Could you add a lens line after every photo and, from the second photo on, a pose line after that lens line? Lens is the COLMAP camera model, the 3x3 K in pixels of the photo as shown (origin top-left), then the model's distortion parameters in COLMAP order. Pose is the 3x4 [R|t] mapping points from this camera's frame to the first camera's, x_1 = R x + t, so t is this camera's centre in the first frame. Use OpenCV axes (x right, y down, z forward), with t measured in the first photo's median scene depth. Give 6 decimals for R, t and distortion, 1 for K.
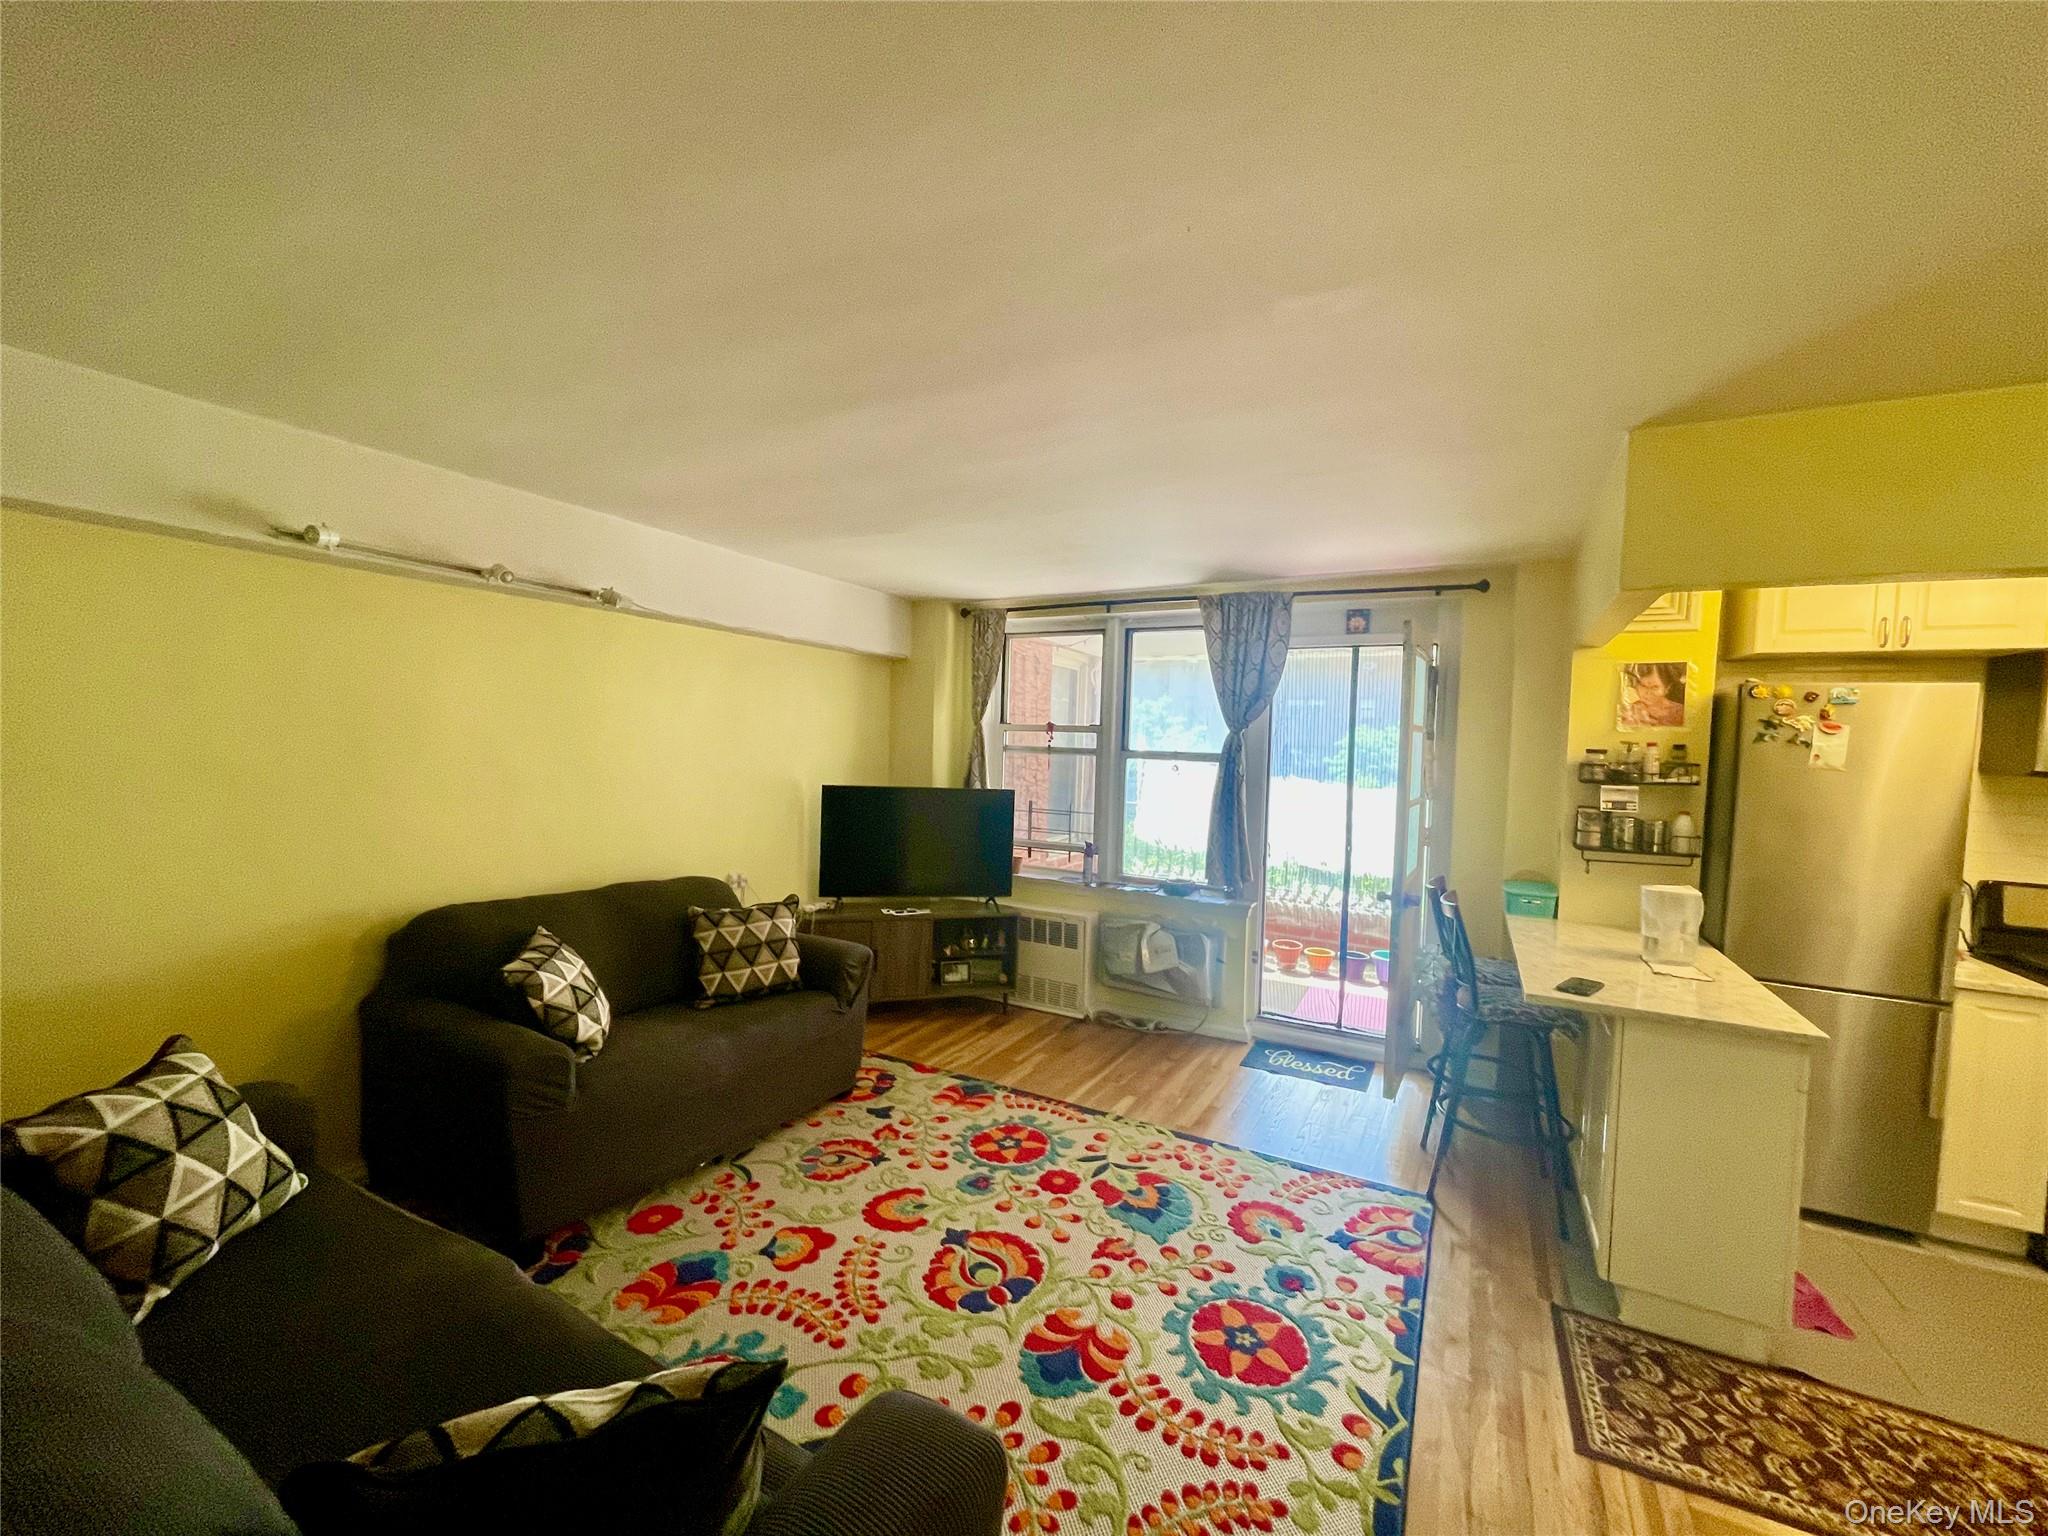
lens RADIAL K [[832.9, 0, 1013.5], [0, 832.9, 773.6], [0, 0, 1]] dist [-0.000140, 0.001312]
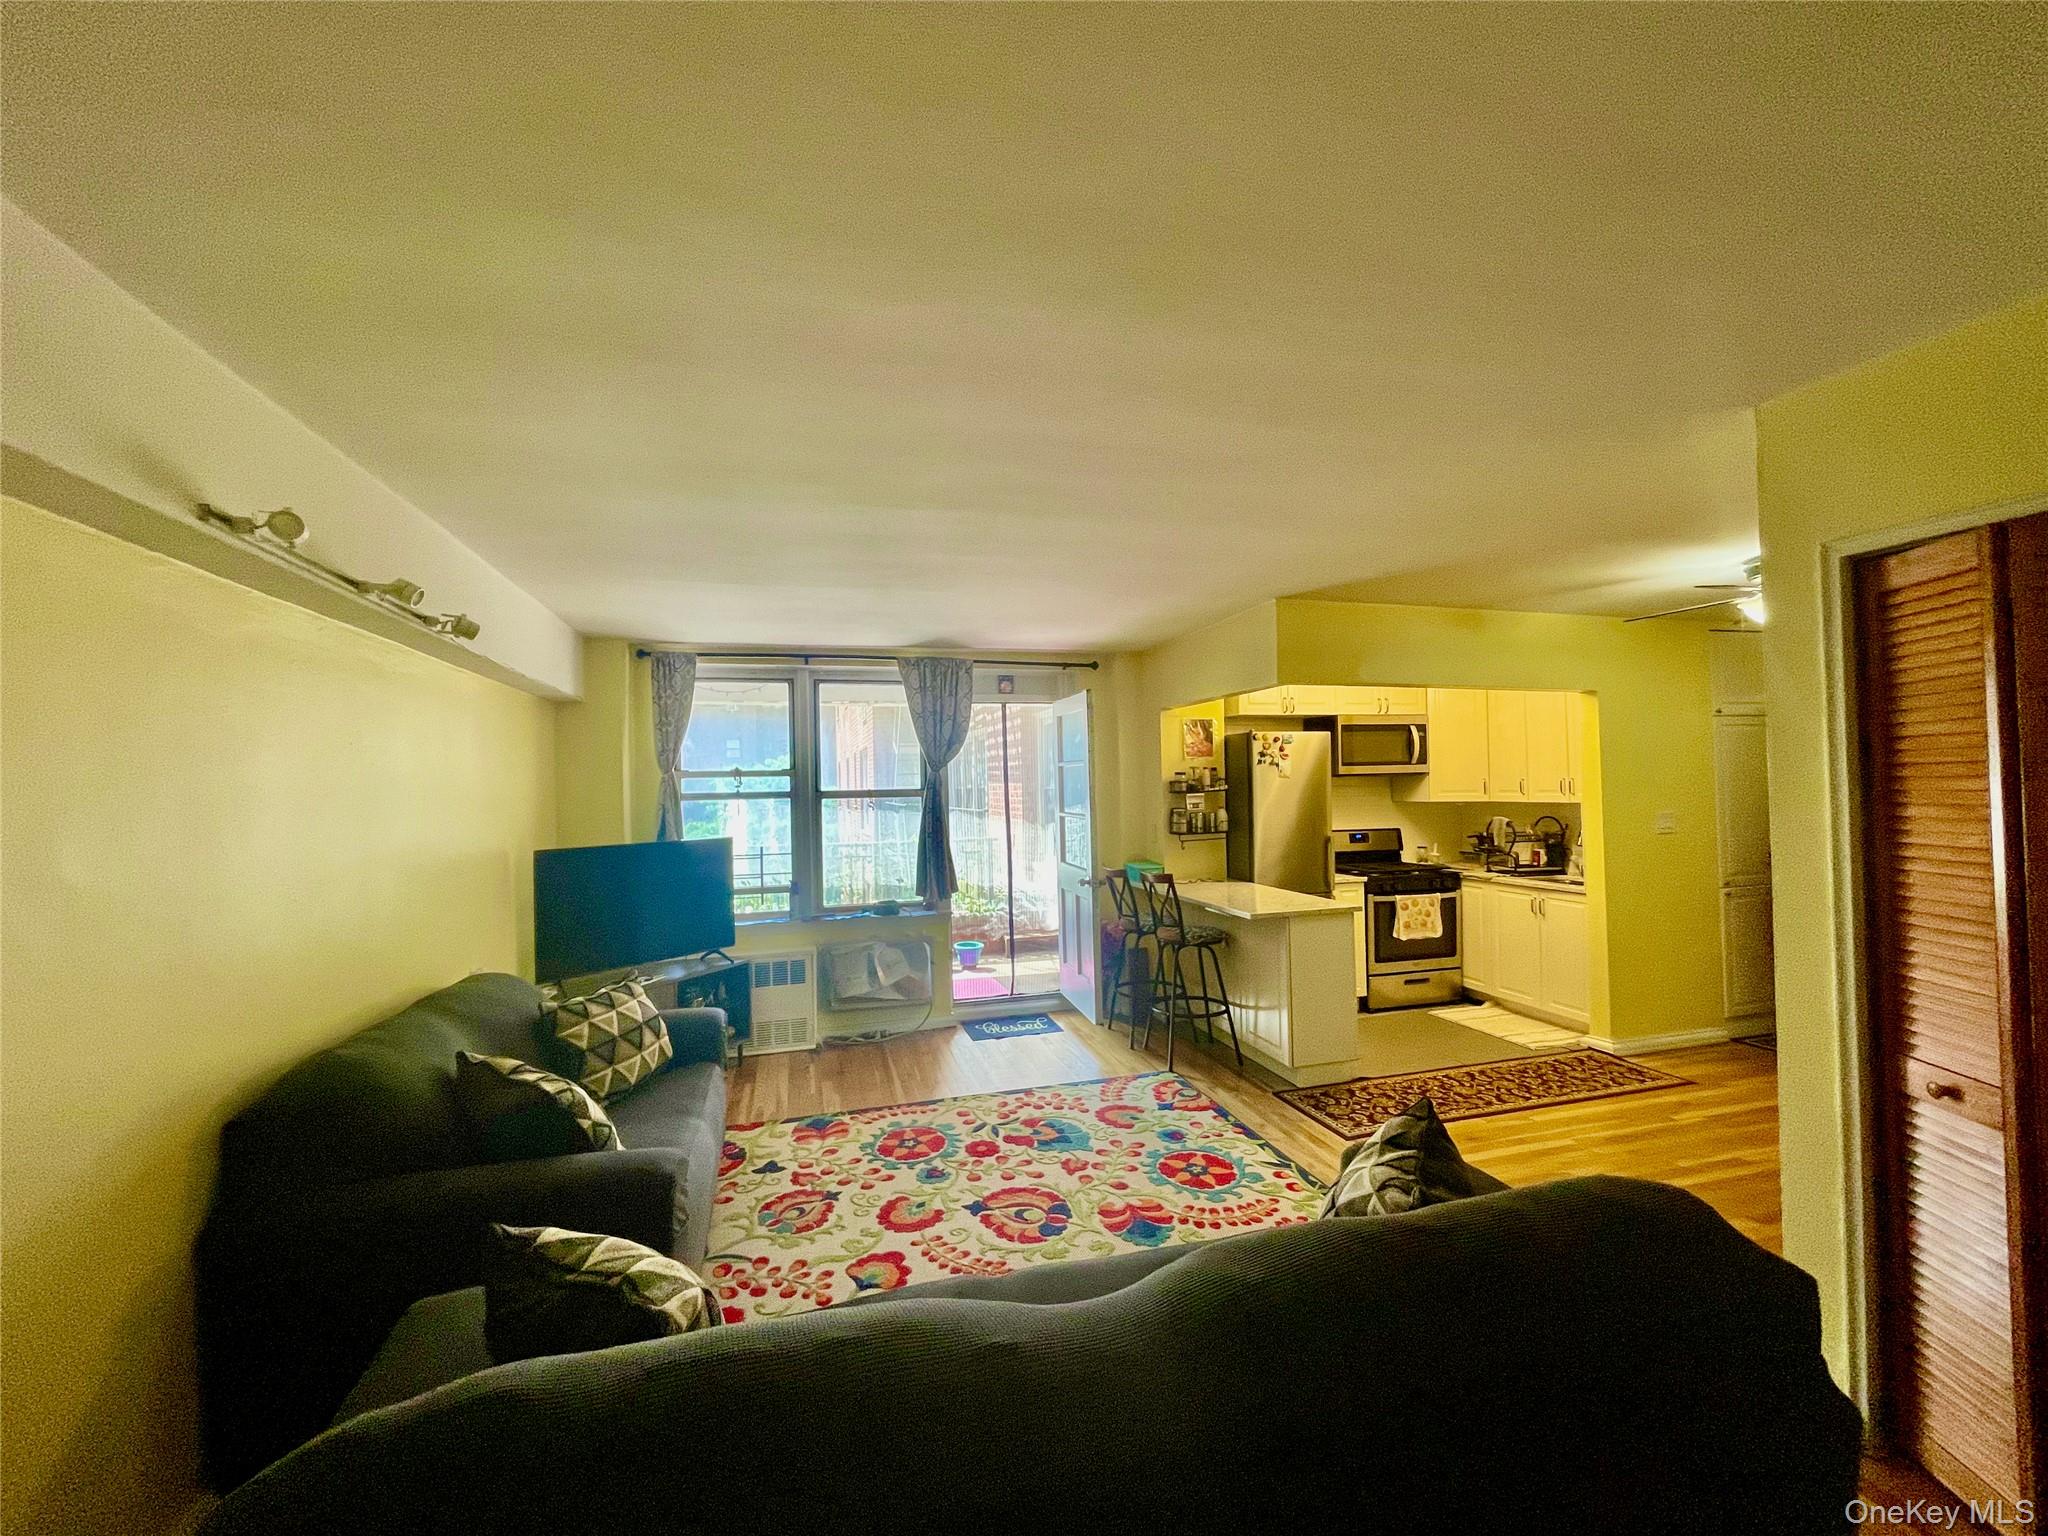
lens RADIAL K [[840.8, 0, 1011.2], [0, 840.8, 773.7], [0, 0, 1]] dist [-0.000438, 0.000082]
pose [[0.712307, -0.037974, 0.700840, -0.682384], [0.070730, 0.997336, -0.017848, -0.020634], [-0.698295, 0.062284, 0.713095, 0.072204]]
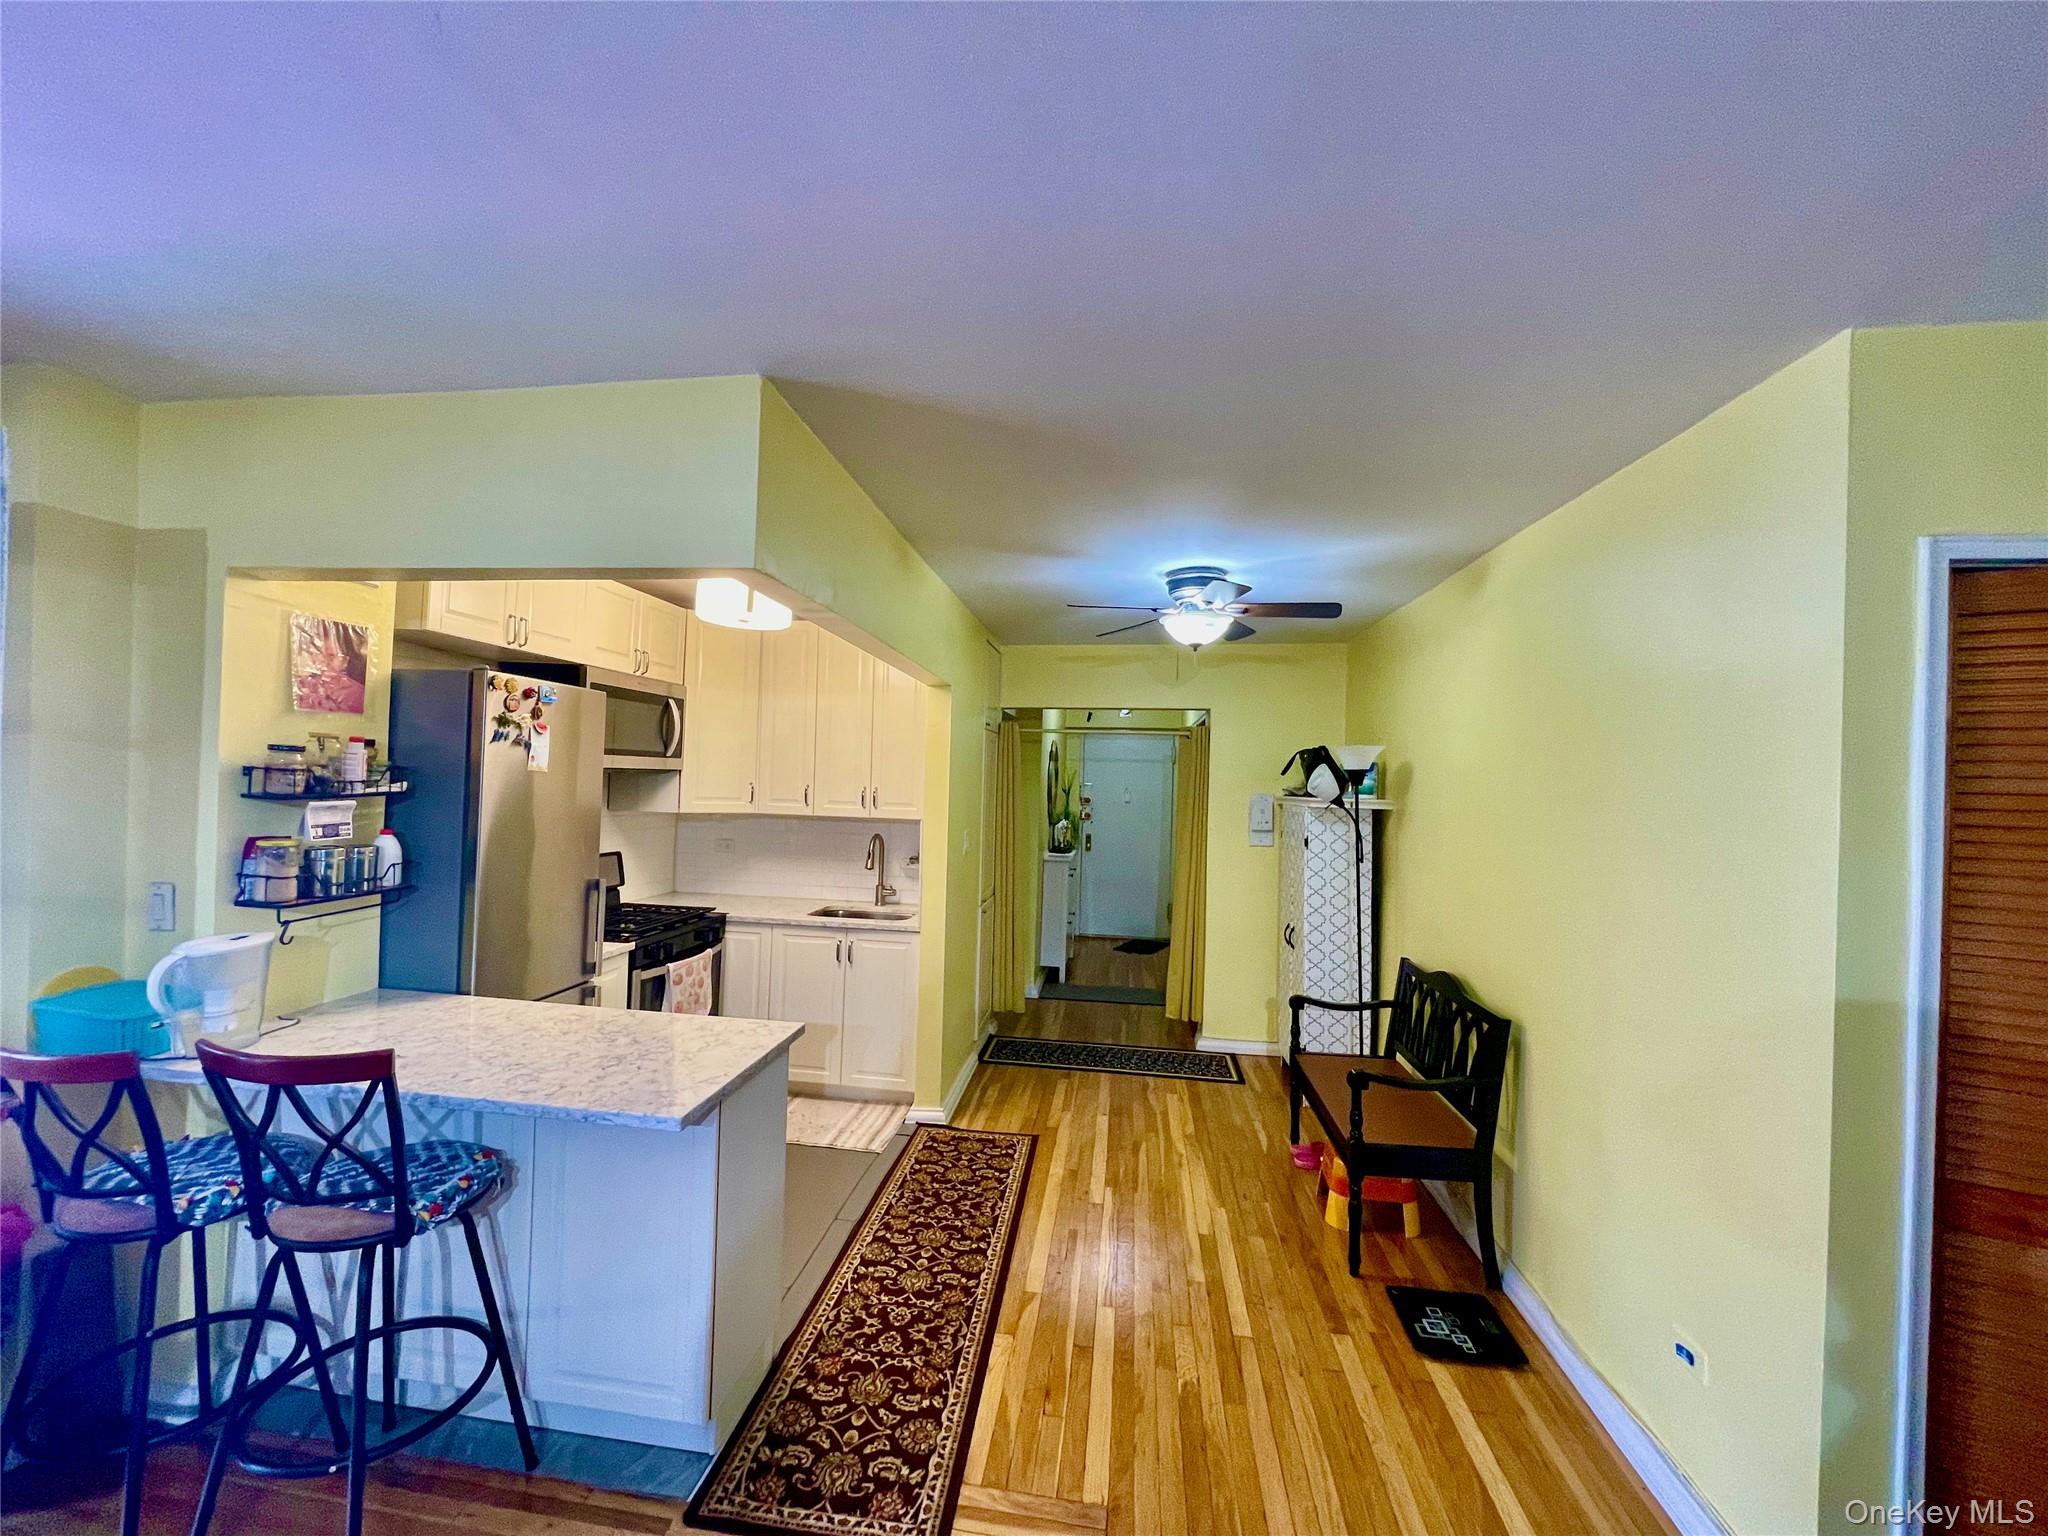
lens RADIAL K [[832.9, 0, 1013.5], [0, 832.9, 773.6], [0, 0, 1]] dist [-0.000140, 0.001312]
pose [[-0.357078, -0.036955, 0.933343, -0.086972], [-0.007582, 0.999299, 0.036665, -0.035741], [-0.934044, 0.006015, -0.357108, 0.725340]]
